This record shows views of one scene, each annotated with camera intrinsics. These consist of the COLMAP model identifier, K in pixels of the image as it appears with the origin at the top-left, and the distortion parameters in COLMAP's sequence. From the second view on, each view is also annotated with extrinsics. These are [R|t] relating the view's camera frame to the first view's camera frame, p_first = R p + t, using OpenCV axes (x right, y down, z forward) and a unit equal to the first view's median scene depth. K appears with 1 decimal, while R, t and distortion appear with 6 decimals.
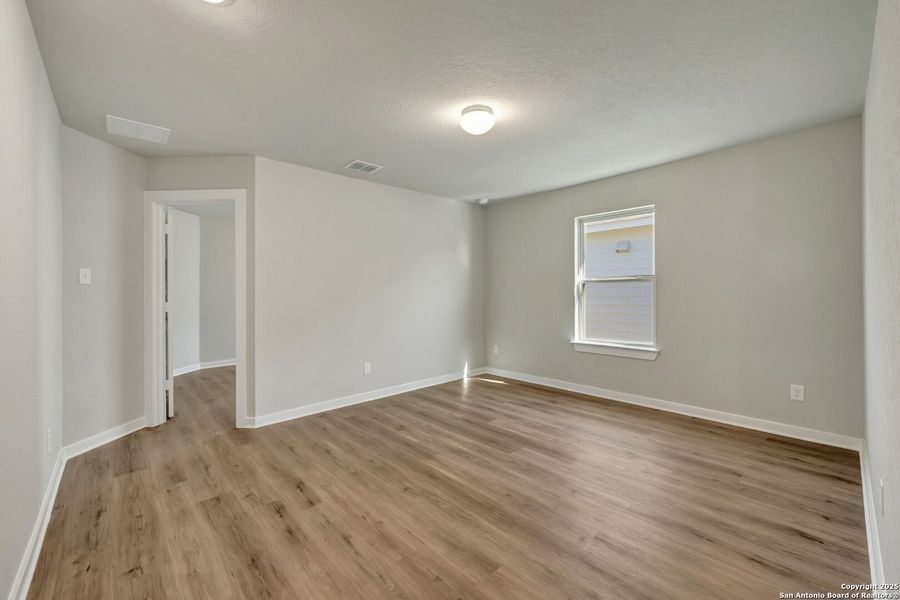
lens RADIAL K [[360.0, 0, 453.2], [0, 360.0, 296.6], [0, 0, 1]] dist [0.000202, -0.000008]
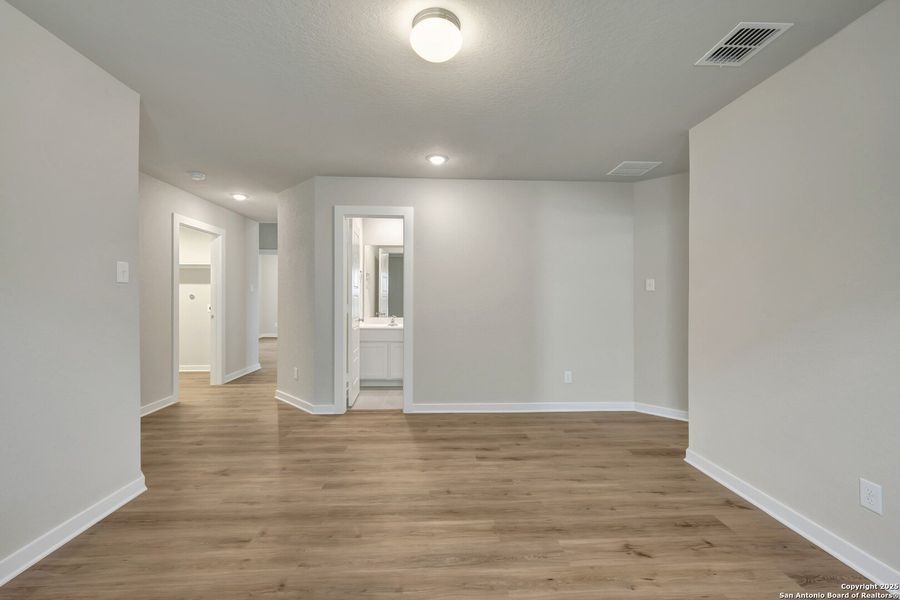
lens RADIAL K [[360.0, 0, 453.2], [0, 360.0, 296.6], [0, 0, 1]] dist [0.000202, -0.000008]
pose [[-0.643952, -0.000747, -0.765066, 0.593623], [-0.003442, 0.999992, 0.001921, -0.016342], [0.765058, 0.003871, -0.643949, 1.545233]]
